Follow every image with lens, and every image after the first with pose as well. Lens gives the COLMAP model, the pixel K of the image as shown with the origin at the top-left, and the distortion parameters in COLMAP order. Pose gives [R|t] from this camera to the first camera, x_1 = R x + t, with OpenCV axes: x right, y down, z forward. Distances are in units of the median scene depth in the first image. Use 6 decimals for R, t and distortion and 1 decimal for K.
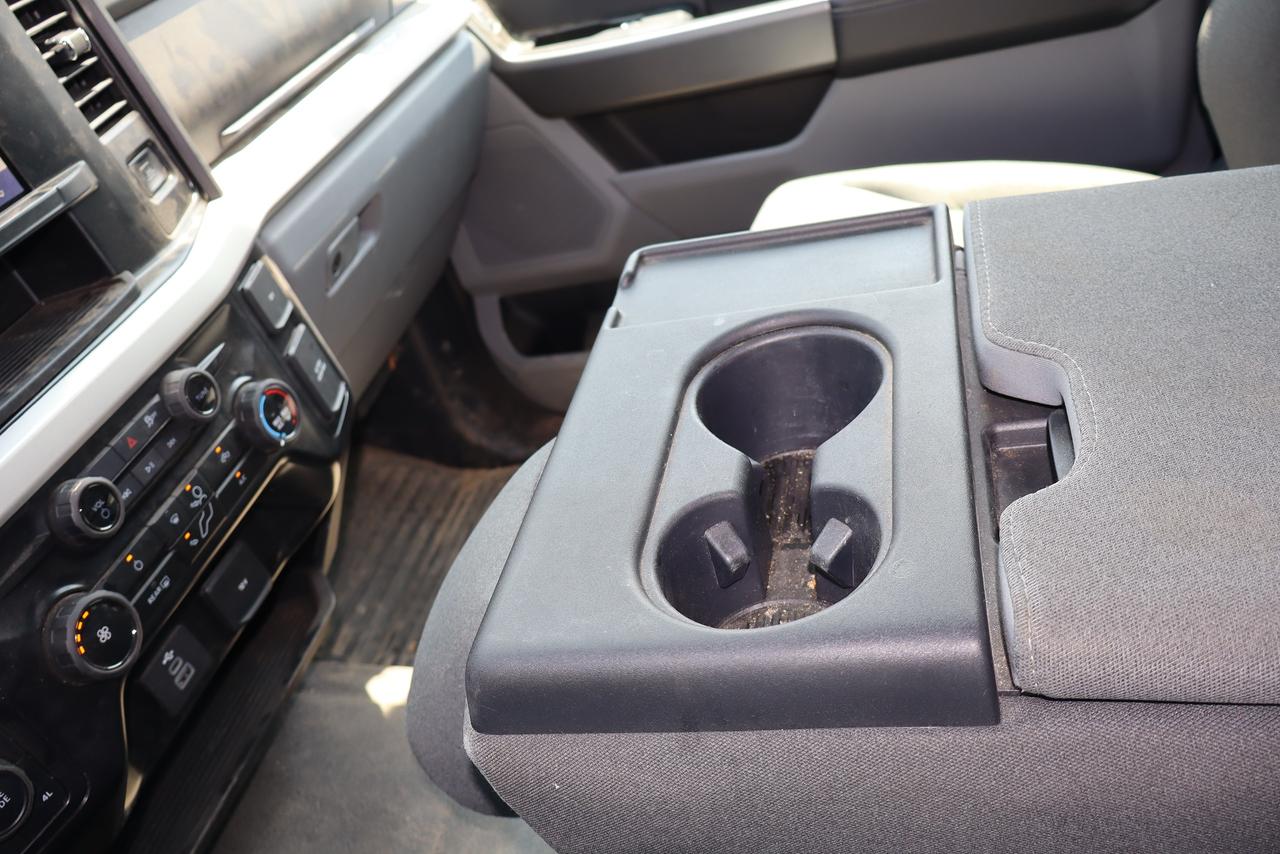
lens RADIAL K [[1080.9, 0, 640.0], [0, 1080.9, 427.0], [0, 0, 1]] dist [-0.017050, 0.018469]
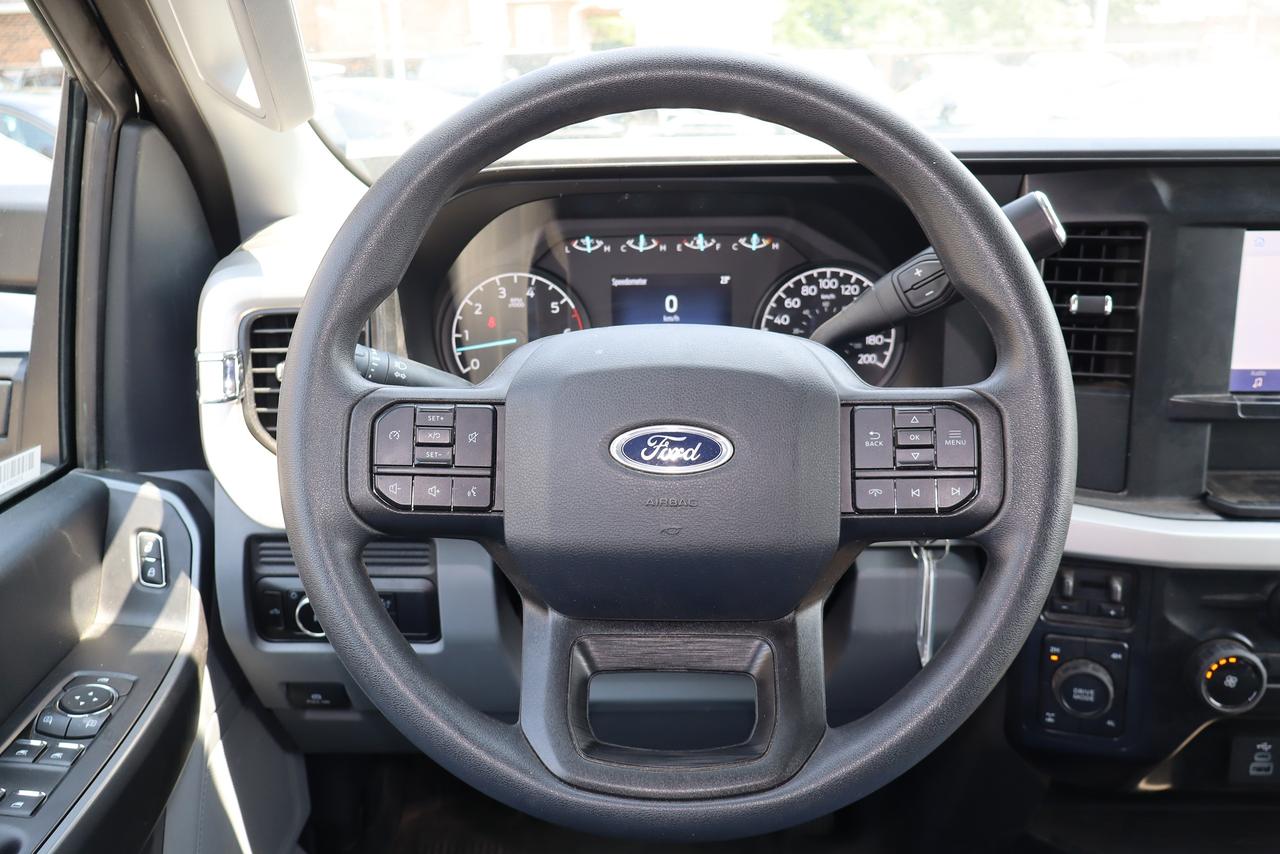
lens RADIAL K [[1100.6, 0, 640.0], [0, 1100.6, 427.0], [0, 0, 1]] dist [0.002021, 0.001669]
pose [[0.168858, 0.546327, -0.820374, 0.240041], [-0.591388, 0.722016, 0.359100, -0.065808], [0.788510, 0.424522, 0.445010, -0.213874]]
